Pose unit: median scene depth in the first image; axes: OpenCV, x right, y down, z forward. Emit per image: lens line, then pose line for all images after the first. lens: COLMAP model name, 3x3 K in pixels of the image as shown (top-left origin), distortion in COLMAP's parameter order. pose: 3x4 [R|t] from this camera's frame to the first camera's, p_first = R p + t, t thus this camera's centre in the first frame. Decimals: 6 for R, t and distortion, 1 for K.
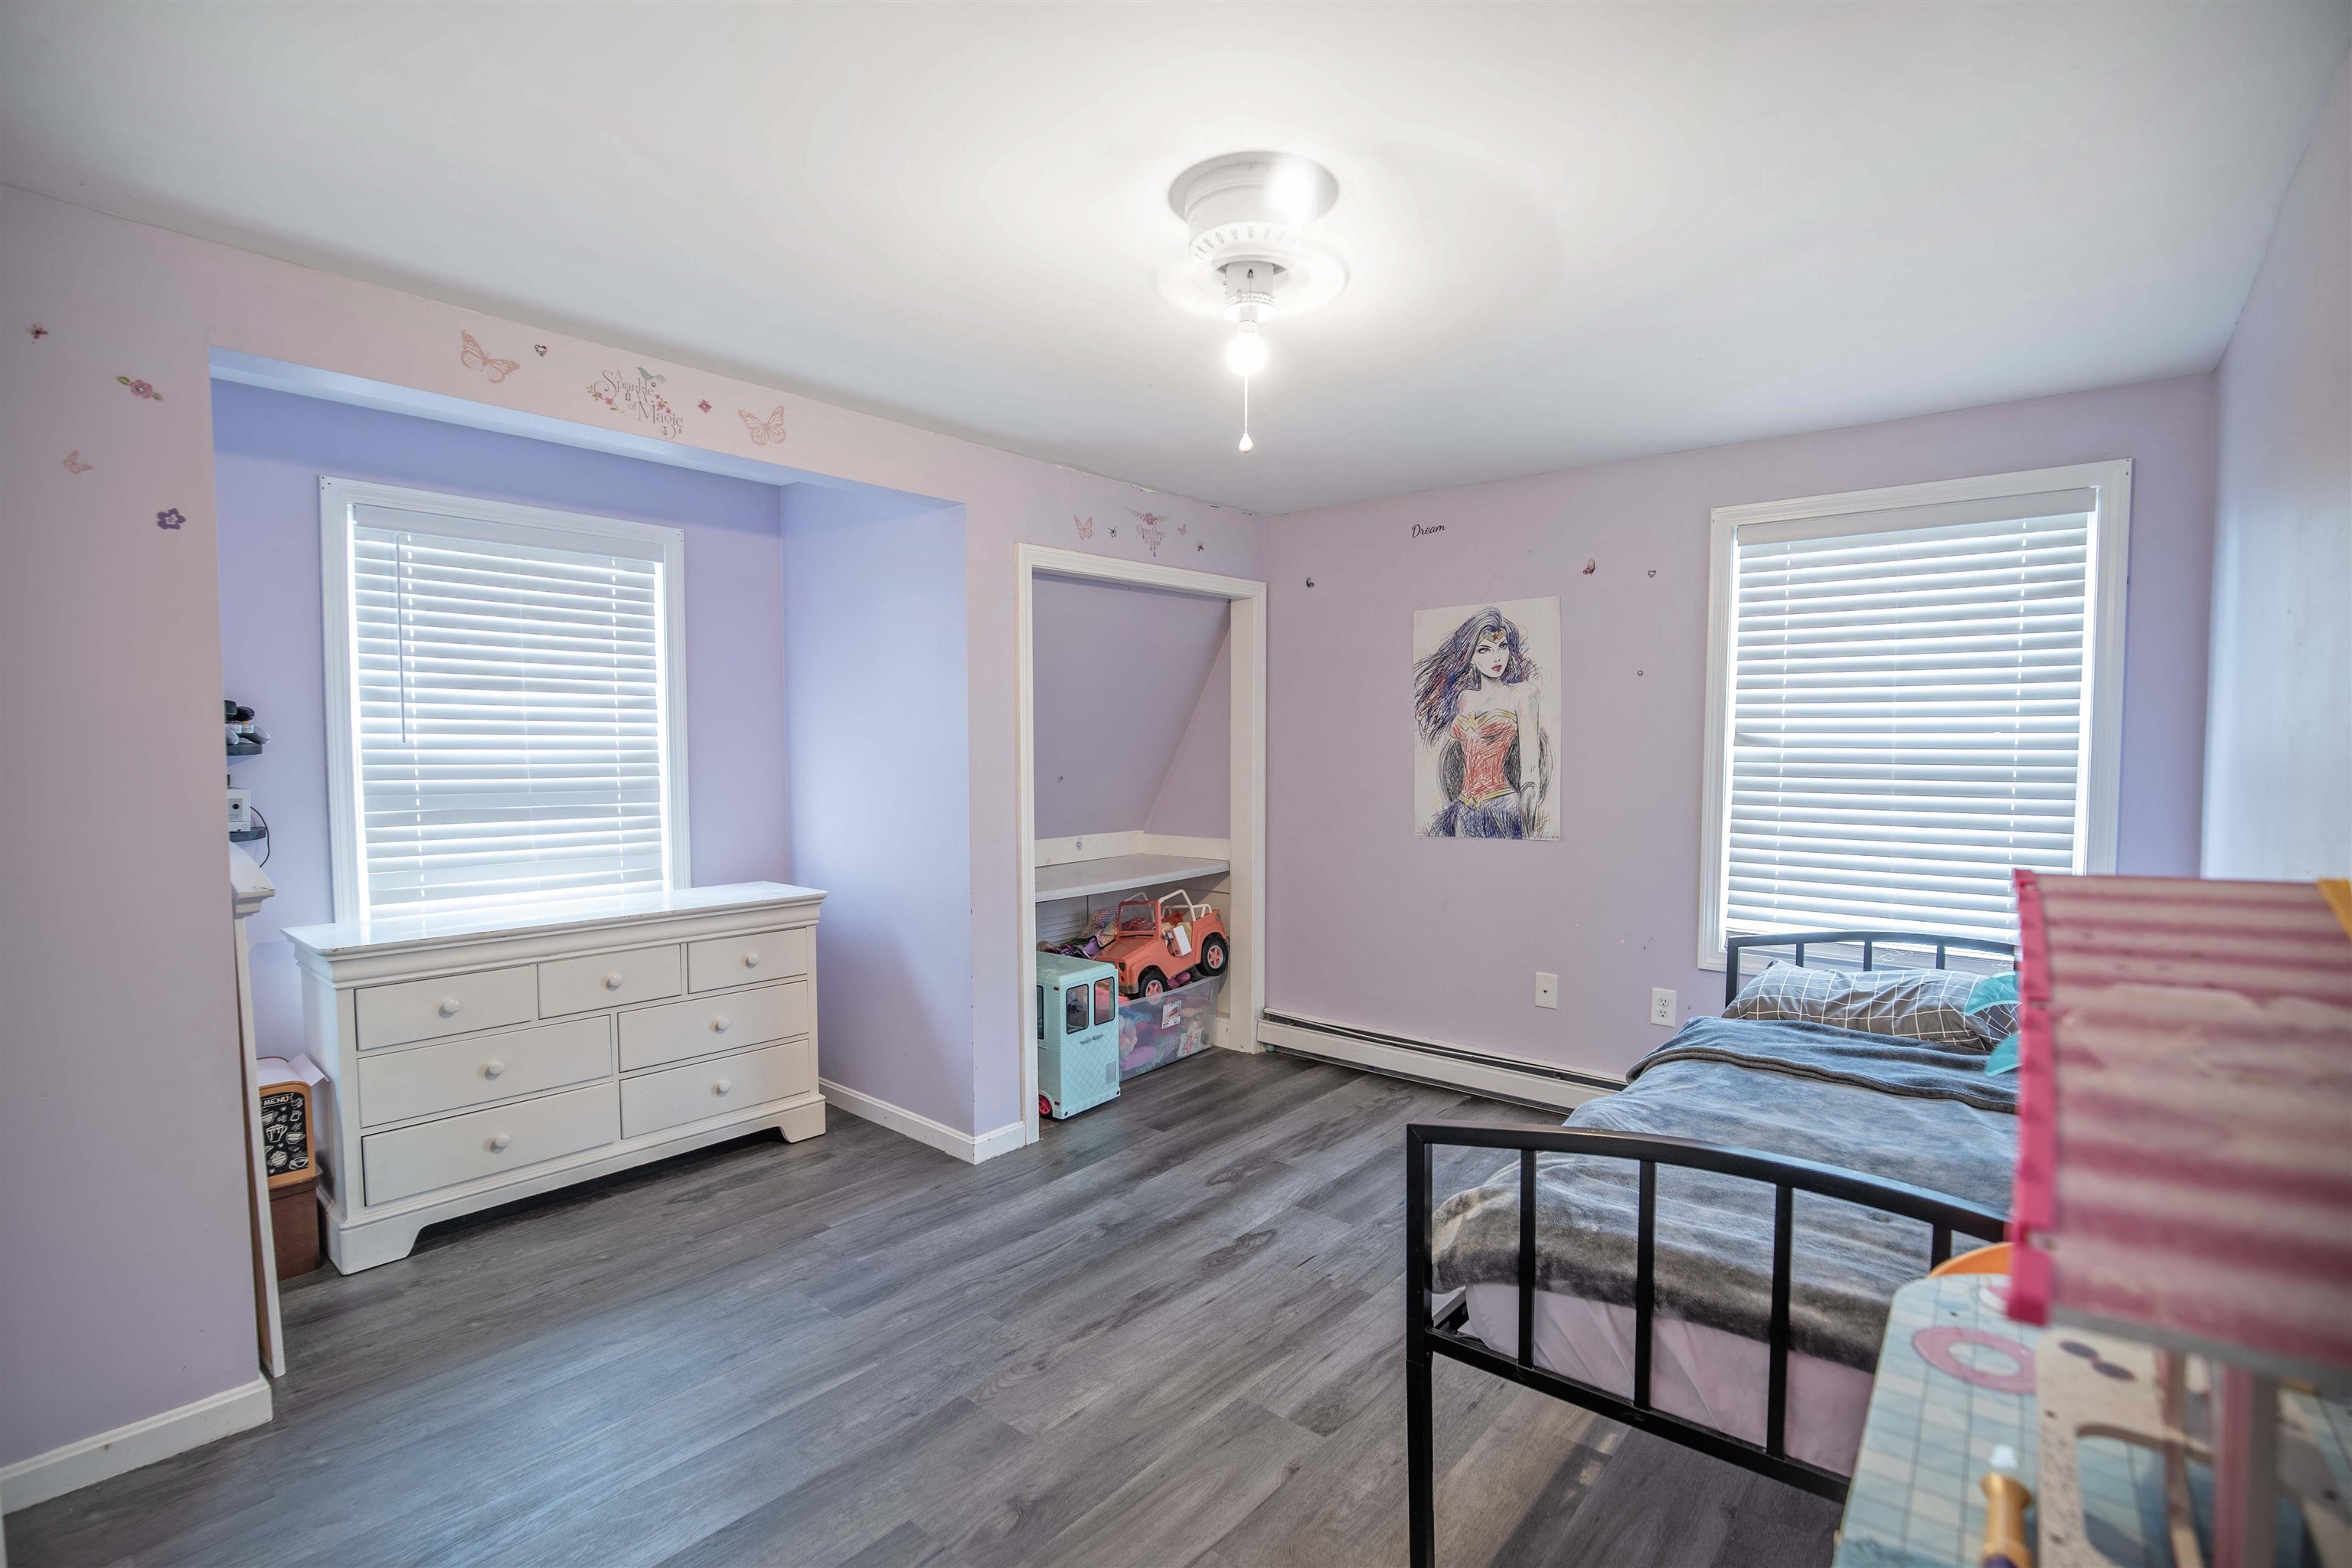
lens RADIAL K [[1092.4, 0, 1183.4], [0, 1092.4, 792.0], [0, 0, 1]] dist [-0.033317, 0.007508]
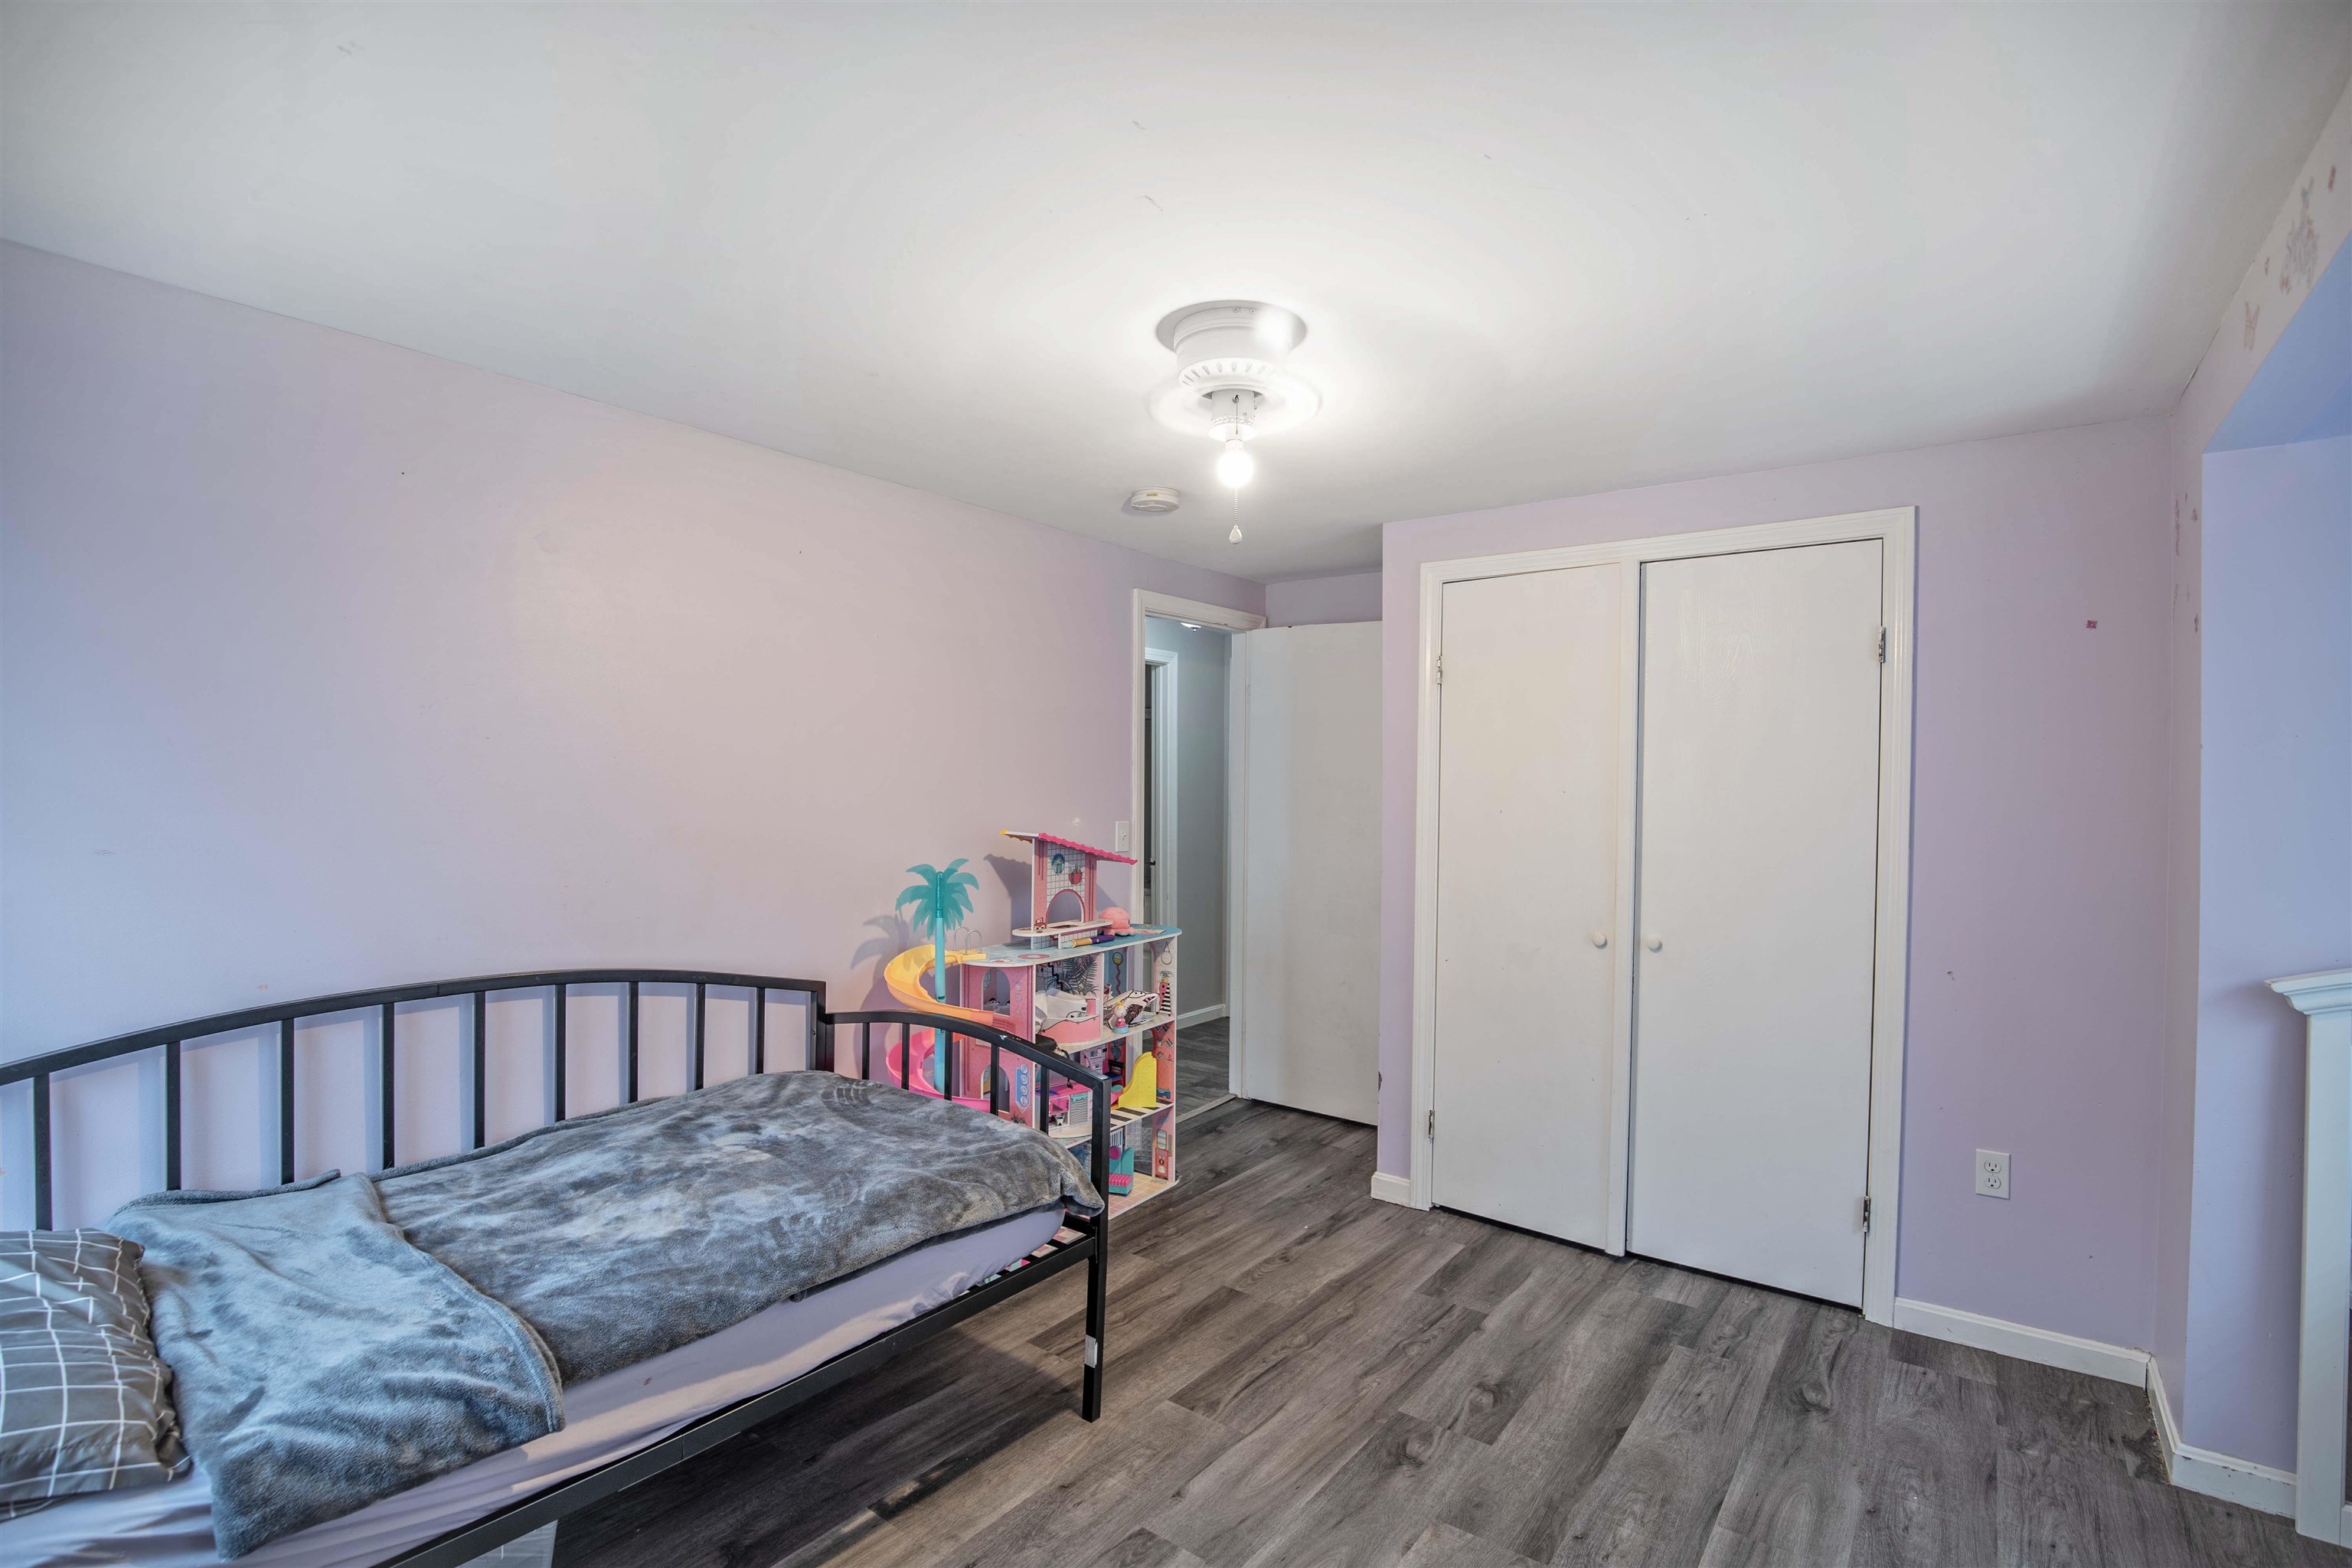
lens RADIAL K [[1092.4, 0, 1175.5], [0, 1092.4, 785.9], [0, 0, 1]] dist [-0.033317, 0.007508]
pose [[-0.999095, -0.008896, -0.041604, 0.095516], [-0.011038, 0.998610, 0.051531, -0.080219], [0.041088, 0.051943, -0.997804, 1.253056]]
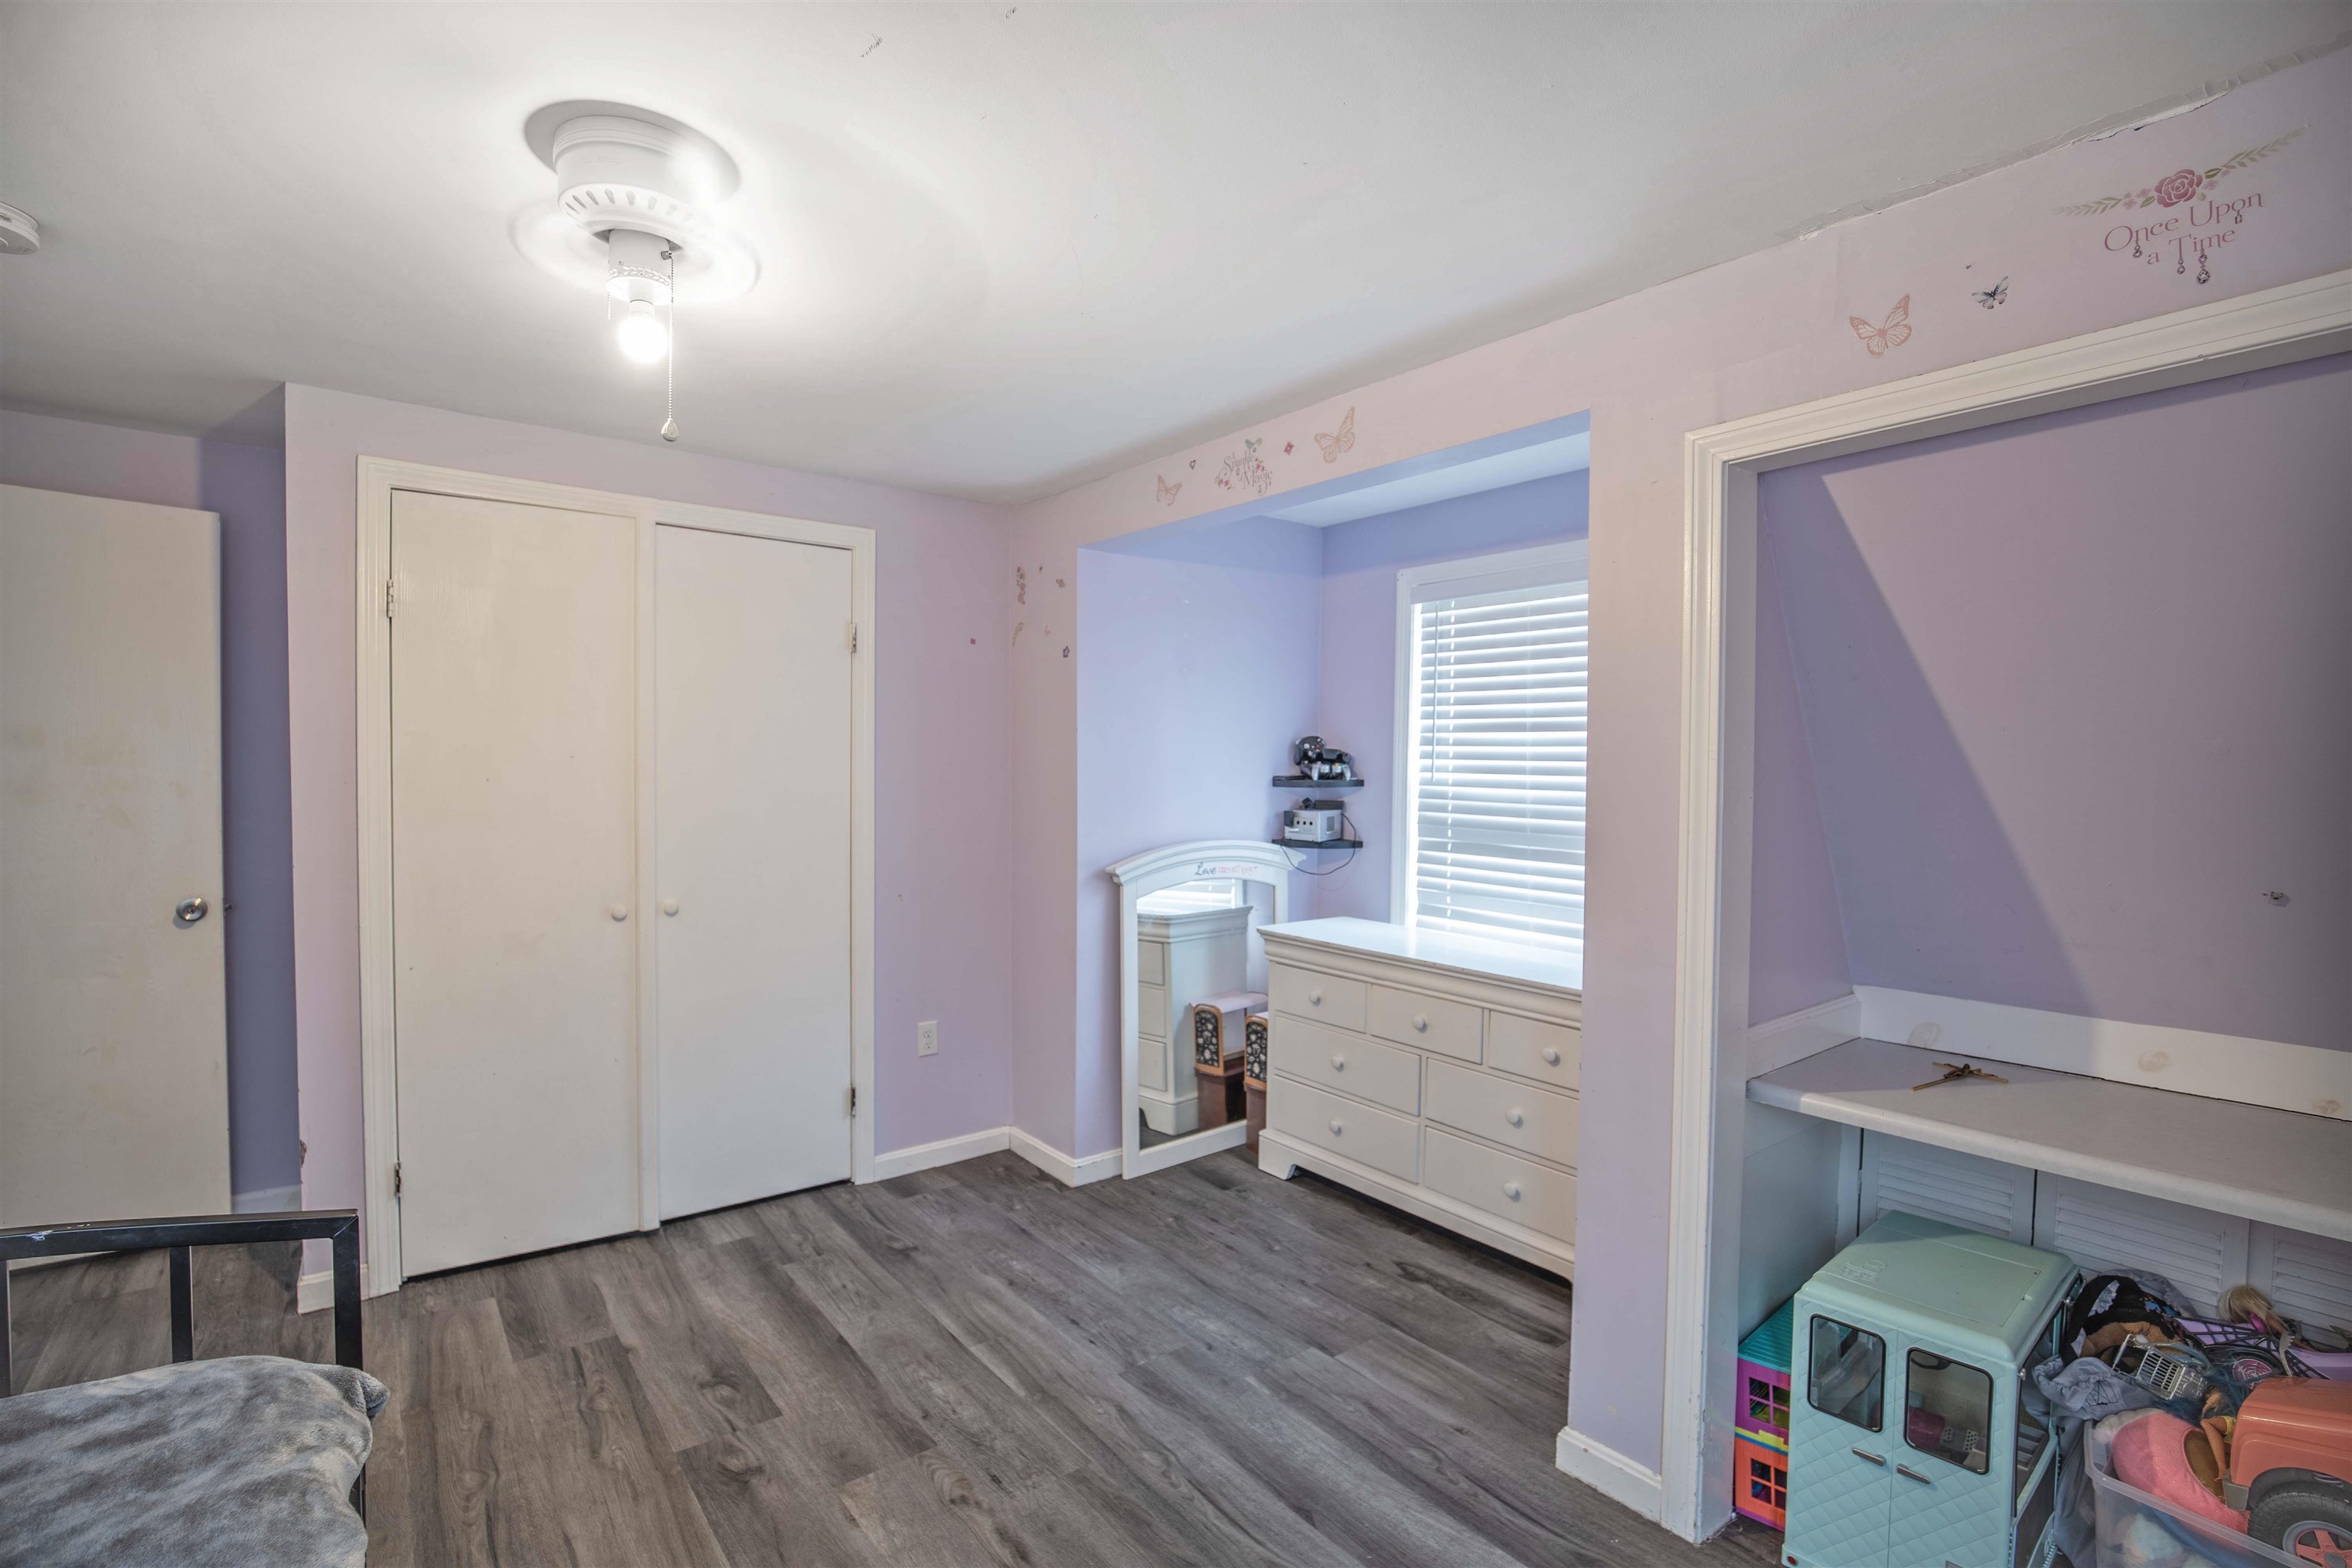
lens RADIAL K [[1092.4, 0, 1173.4], [0, 1092.4, 789.3], [0, 0, 1]] dist [-0.033317, 0.007508]
pose [[-0.214830, 0.017887, -0.976488, 0.479487], [-0.056455, 0.997933, 0.030700, -0.055310], [0.975018, 0.061723, -0.213376, 0.948348]]
